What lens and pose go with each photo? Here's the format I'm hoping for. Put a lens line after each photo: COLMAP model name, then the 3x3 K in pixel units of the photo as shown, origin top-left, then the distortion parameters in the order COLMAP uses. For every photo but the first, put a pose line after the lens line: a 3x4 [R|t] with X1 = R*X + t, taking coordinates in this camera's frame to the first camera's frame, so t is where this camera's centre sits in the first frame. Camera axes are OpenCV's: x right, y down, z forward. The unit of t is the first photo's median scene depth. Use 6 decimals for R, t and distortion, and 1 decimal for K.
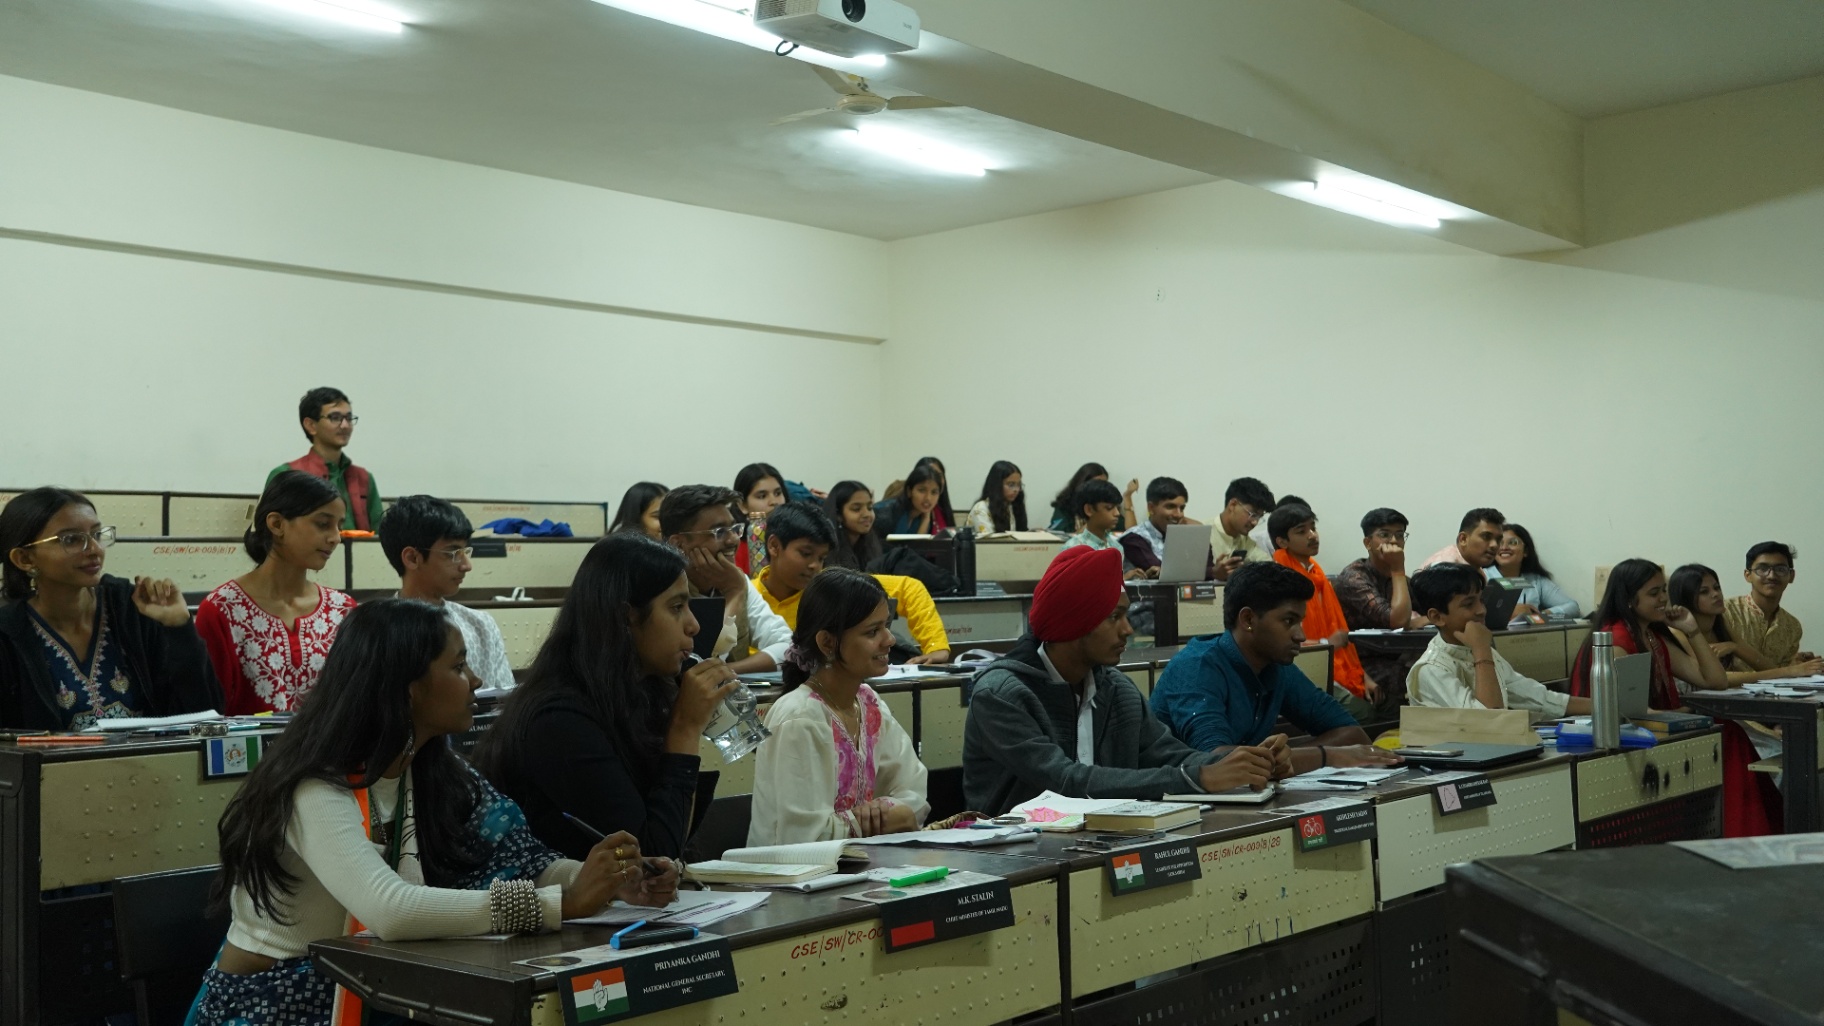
lens RADIAL K [[1804.6, 0, 910.8], [0, 1804.6, 500.3], [0, 0, 1]] dist [-0.004021, 0.017498]
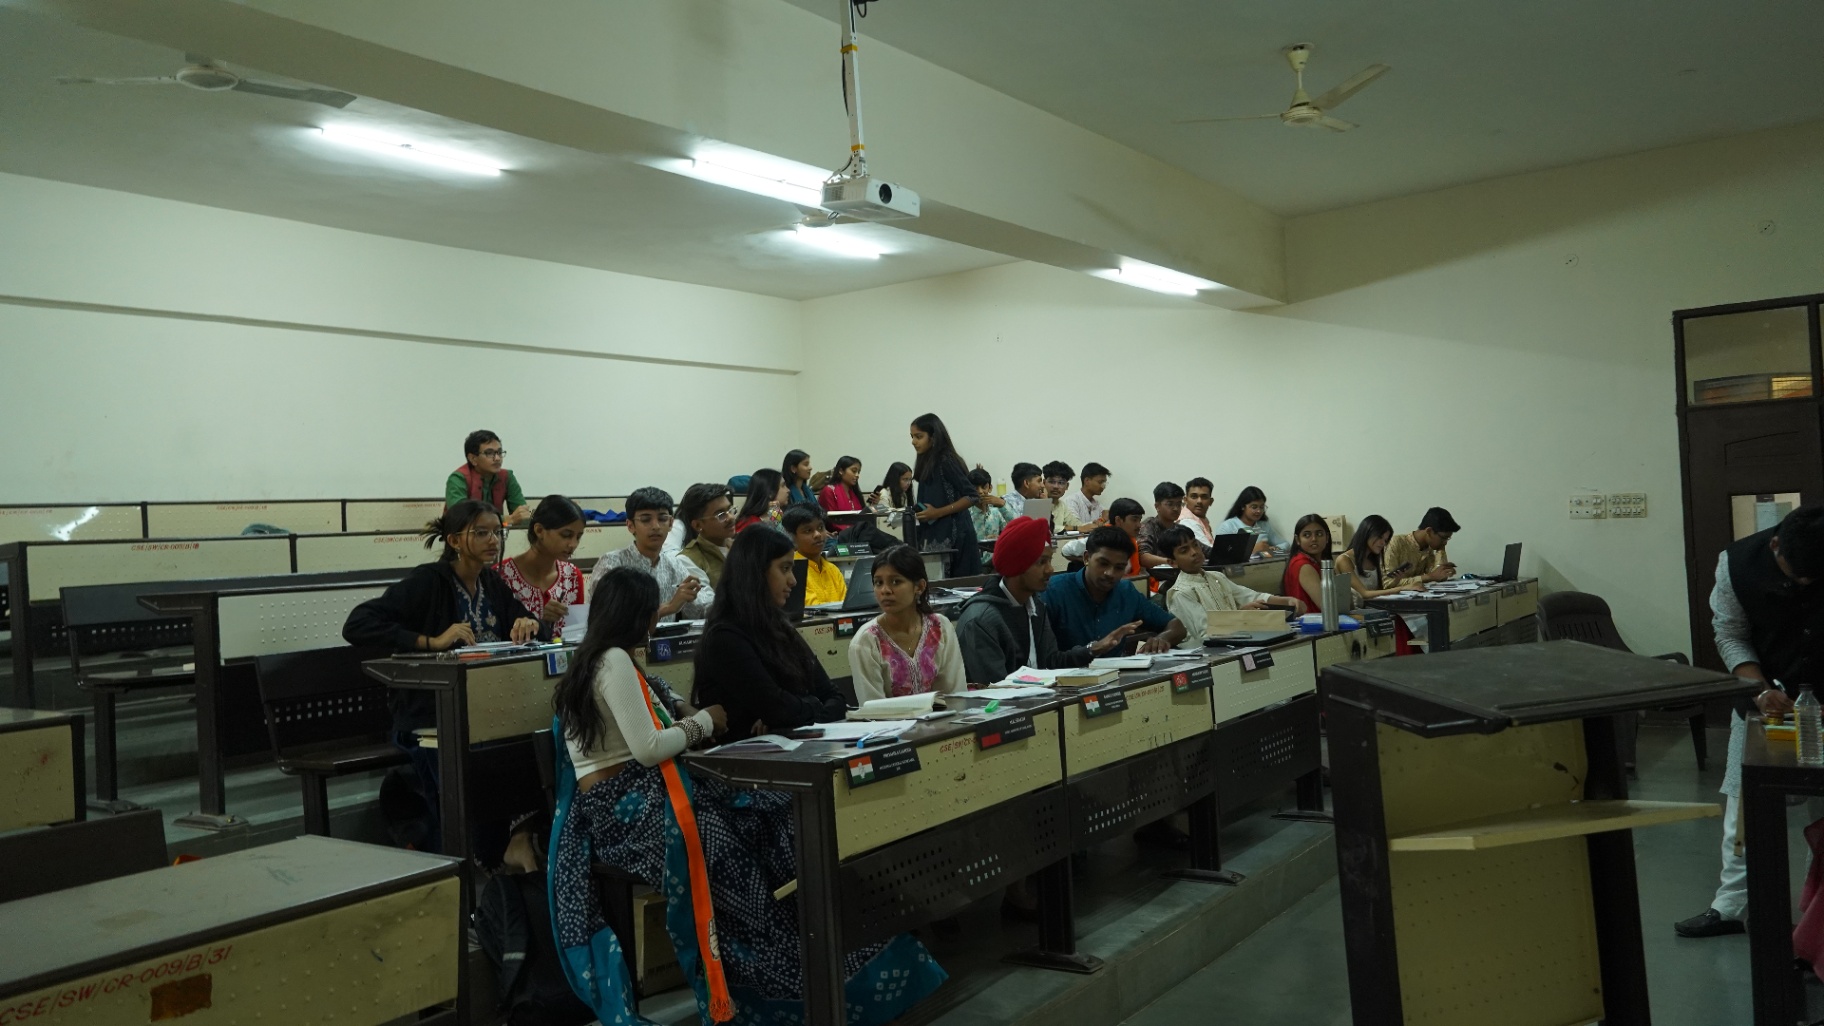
lens RADIAL K [[1370.2, 0, 911.5], [0, 1370.2, 485.5], [0, 0, 1]] dist [-0.027608, -0.000691]
pose [[0.994265, -0.030468, 0.102511, -0.137152], [0.029974, 0.999530, 0.006359, -0.016129], [-0.102656, -0.003250, 0.994712, -0.226864]]
